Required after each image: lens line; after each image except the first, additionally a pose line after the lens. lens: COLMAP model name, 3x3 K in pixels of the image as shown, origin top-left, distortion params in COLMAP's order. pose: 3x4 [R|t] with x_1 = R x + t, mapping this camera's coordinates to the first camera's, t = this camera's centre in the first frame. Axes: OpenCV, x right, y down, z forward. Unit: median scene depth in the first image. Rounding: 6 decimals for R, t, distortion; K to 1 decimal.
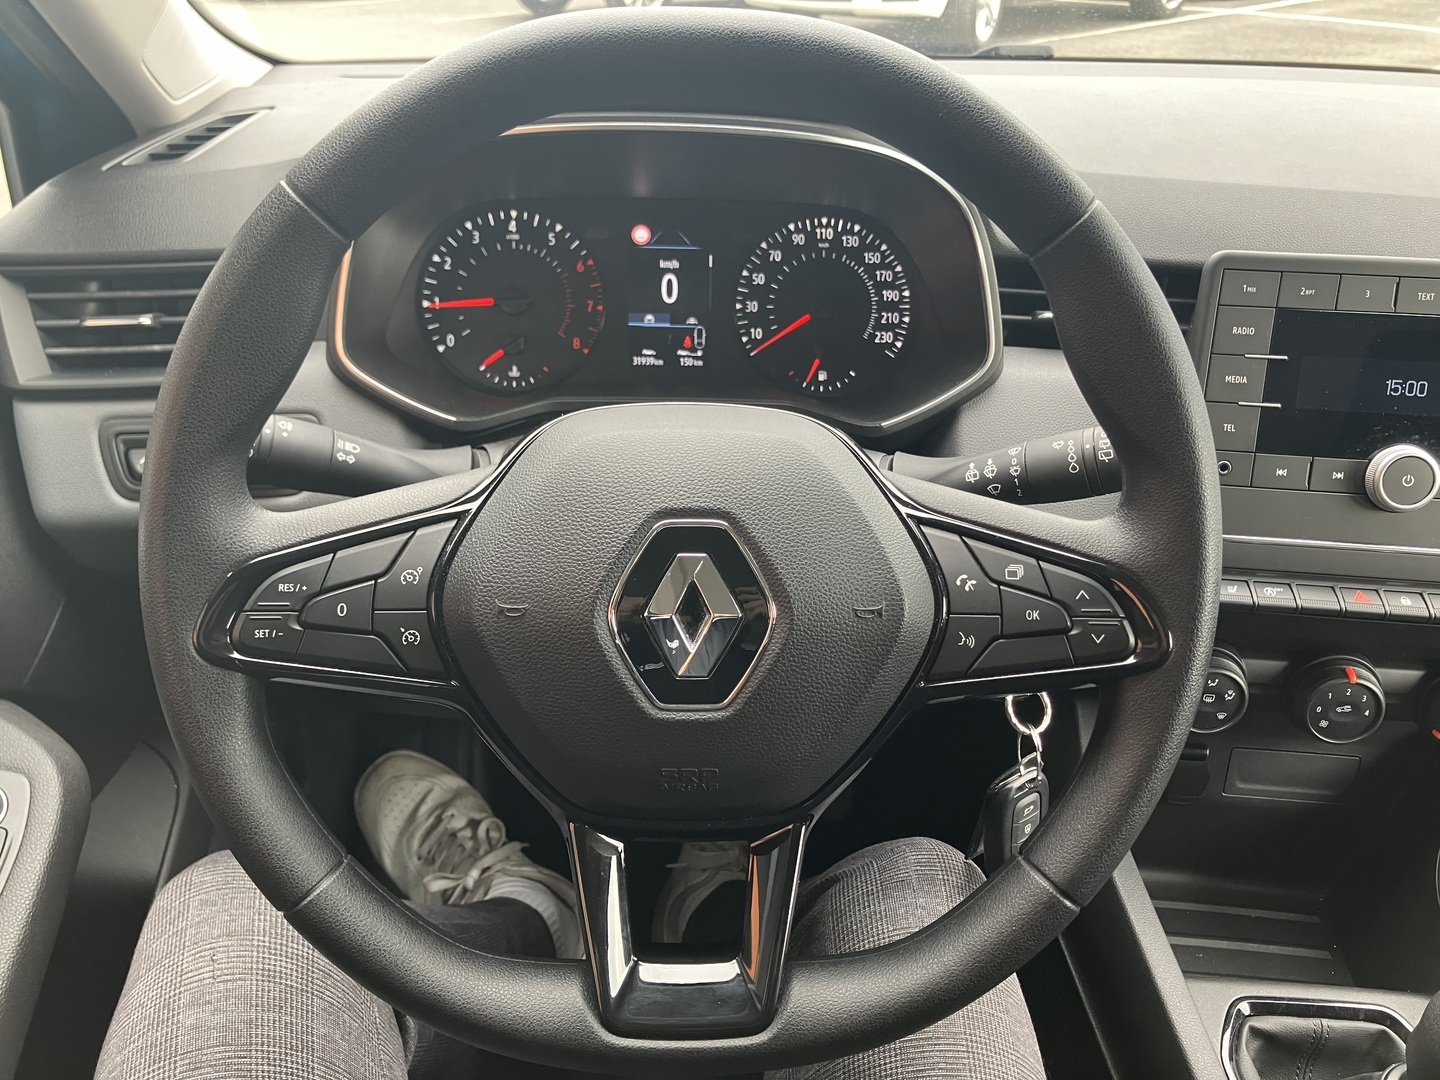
lens RADIAL K [[1199.6, 0, 724.1], [0, 1199.6, 551.5], [0, 0, 1]] dist [0.029886, -0.015385]
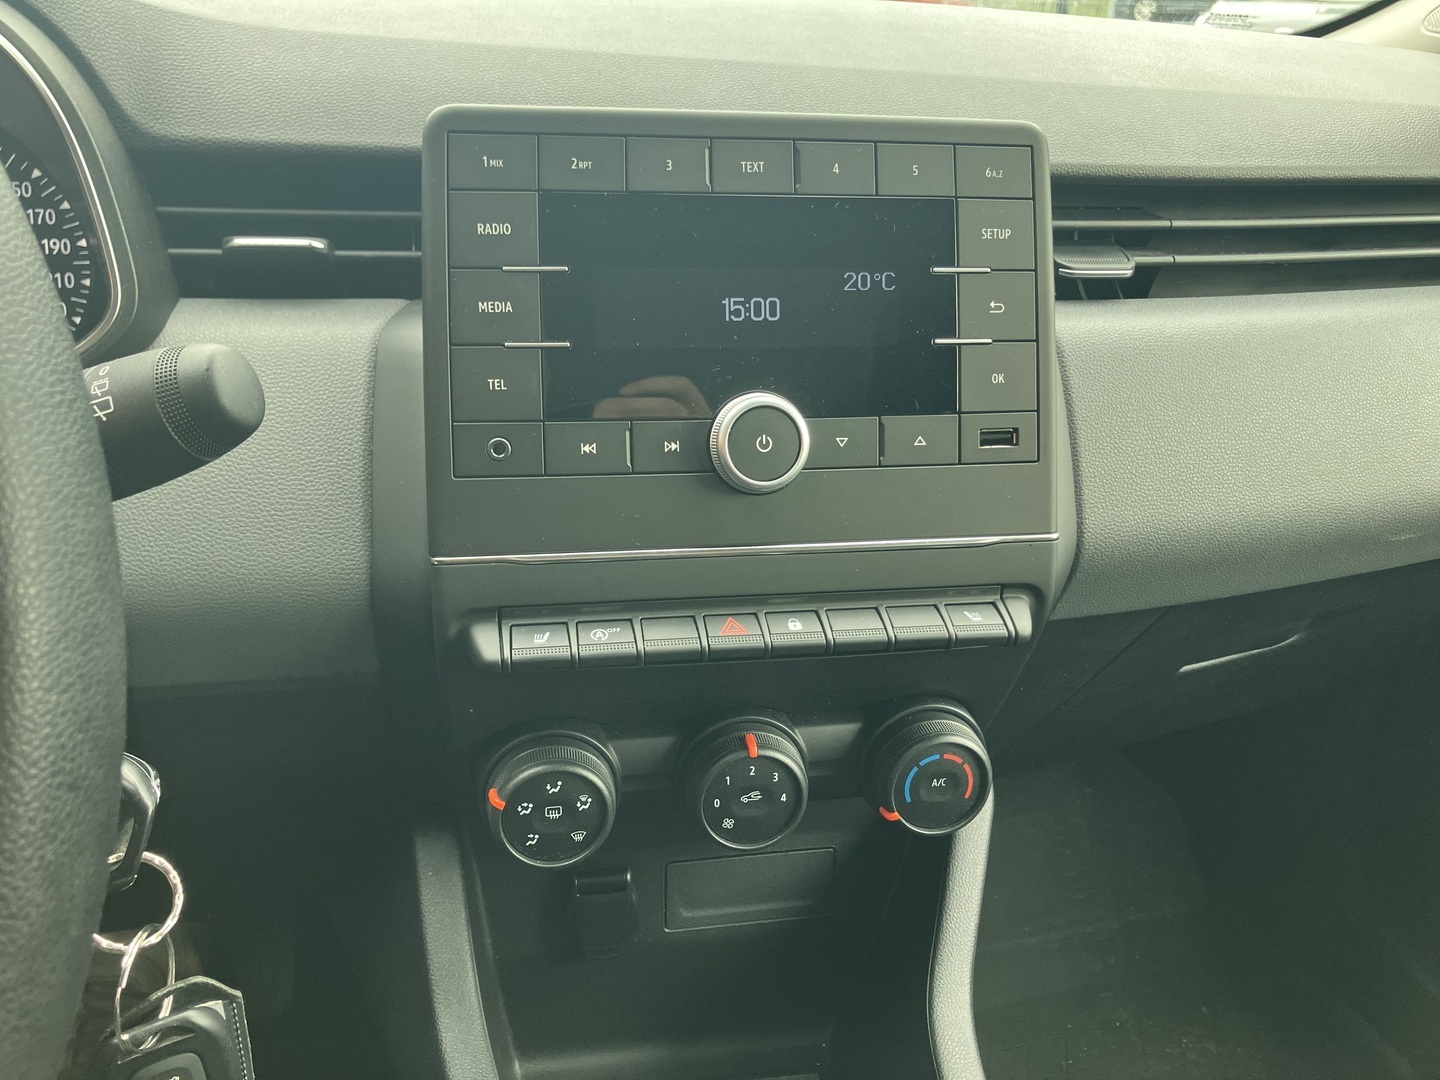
lens RADIAL K [[1200.2, 0, 716.4], [0, 1200.2, 570.9], [0, 0, 1]] dist [0.063445, -0.128051]
pose [[0.960631, -0.101722, 0.258534, 0.327353], [0.118535, 0.991677, -0.050258, 0.036039], [-0.251270, 0.078925, 0.964694, 0.341871]]
